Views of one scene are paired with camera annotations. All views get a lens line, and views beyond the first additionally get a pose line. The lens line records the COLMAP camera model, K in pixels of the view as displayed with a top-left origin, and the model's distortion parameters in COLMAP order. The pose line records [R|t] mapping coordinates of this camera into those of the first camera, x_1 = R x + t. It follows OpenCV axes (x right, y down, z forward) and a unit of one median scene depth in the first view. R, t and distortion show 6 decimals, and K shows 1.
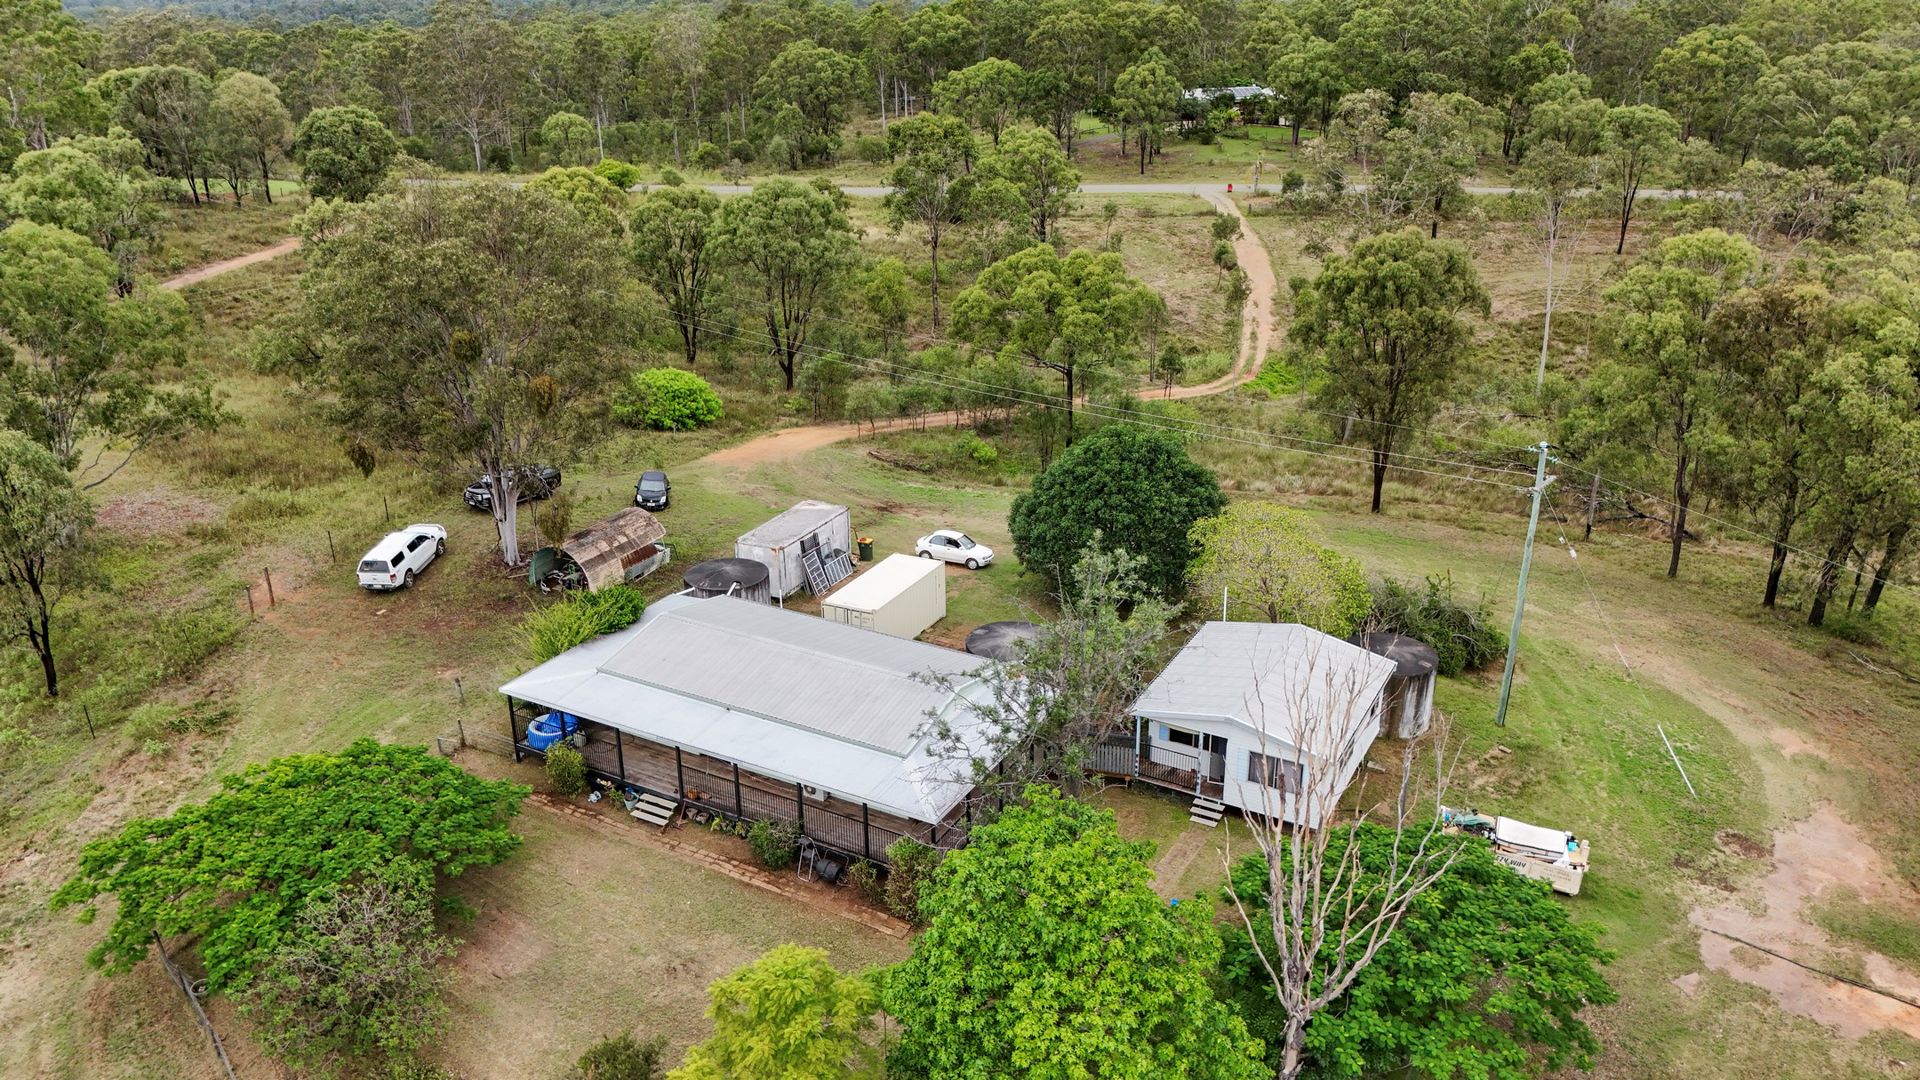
lens RADIAL K [[1433.2, 0, 958.5], [0, 1433.2, 541.3], [0, 0, 1]] dist [0.050625, -0.032416]
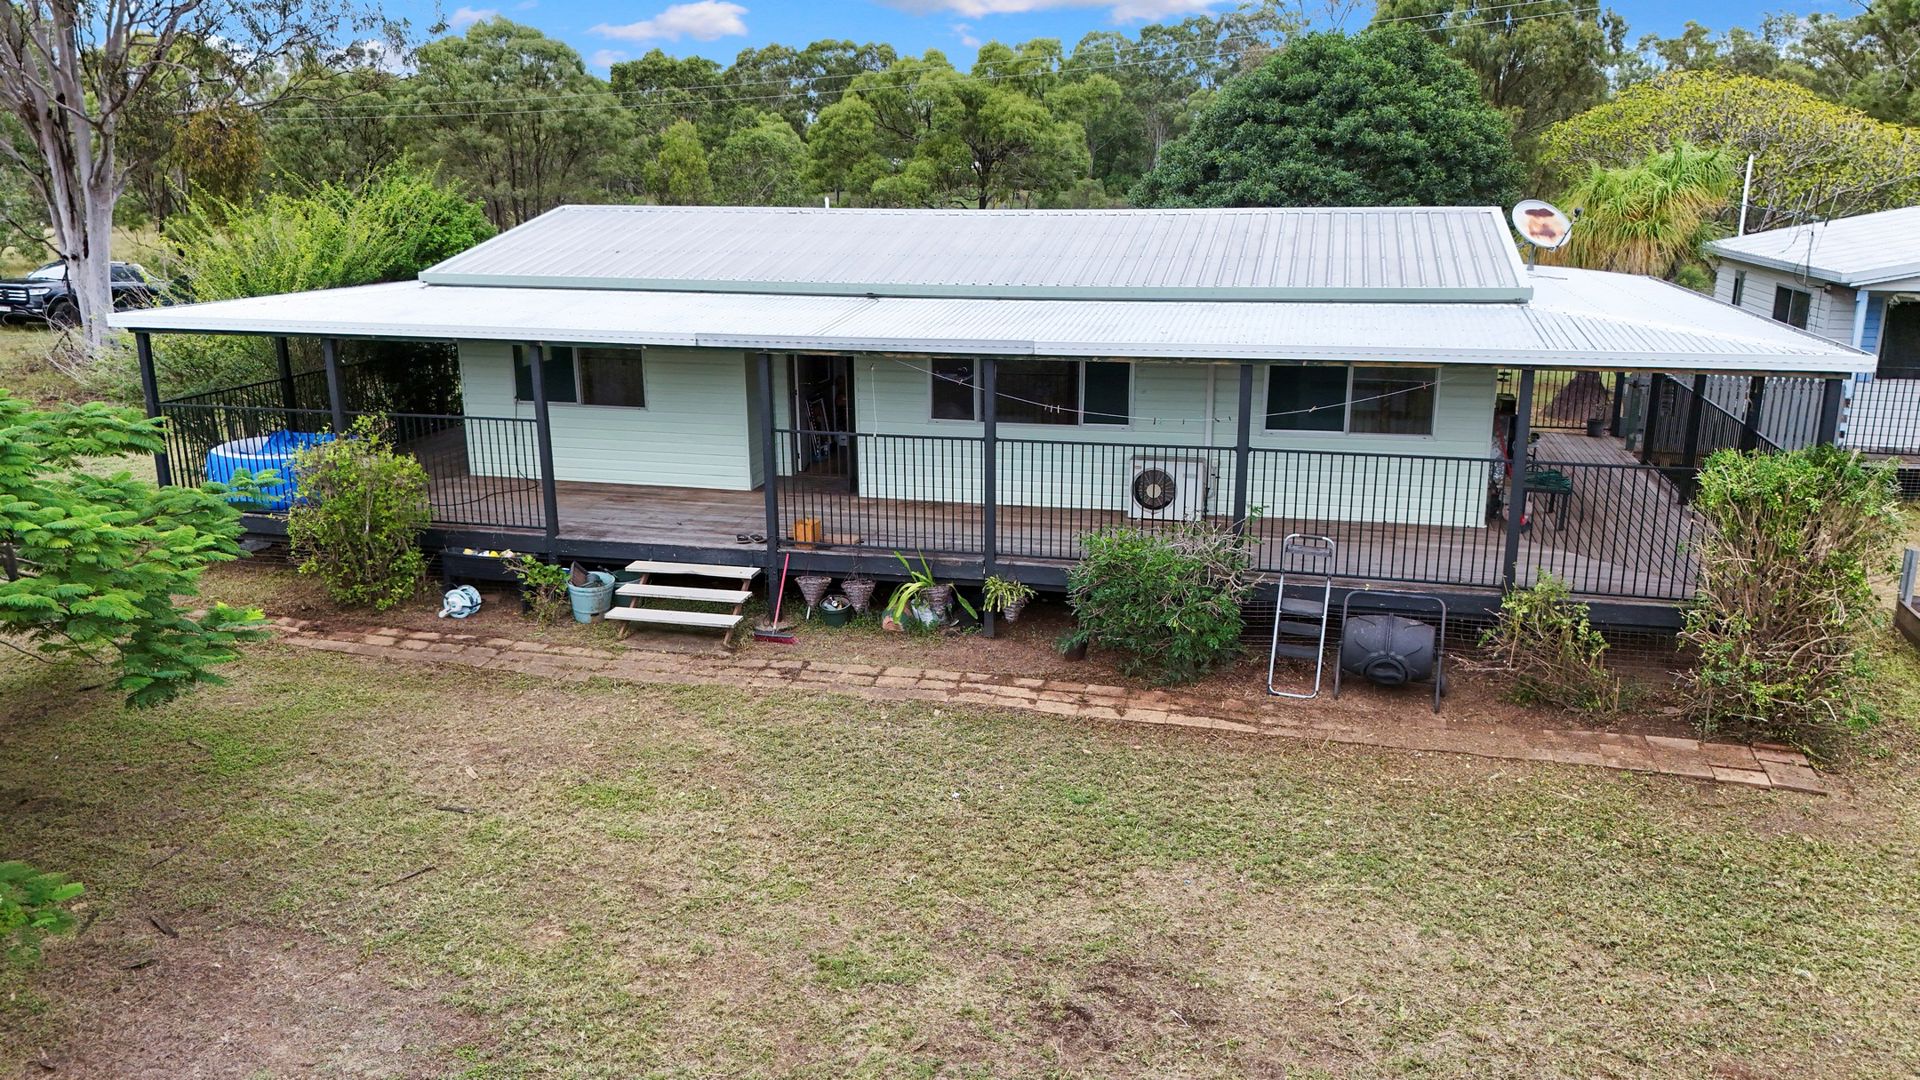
lens RADIAL K [[1433.2, 0, 967.1], [0, 1433.2, 535.6], [0, 0, 1]] dist [0.050625, -0.032416]
pose [[0.963569, -0.060242, 0.260585, -0.150077], [0.094888, 0.987924, -0.122482, 0.140560], [-0.250060, 0.142746, 0.957650, 0.439126]]
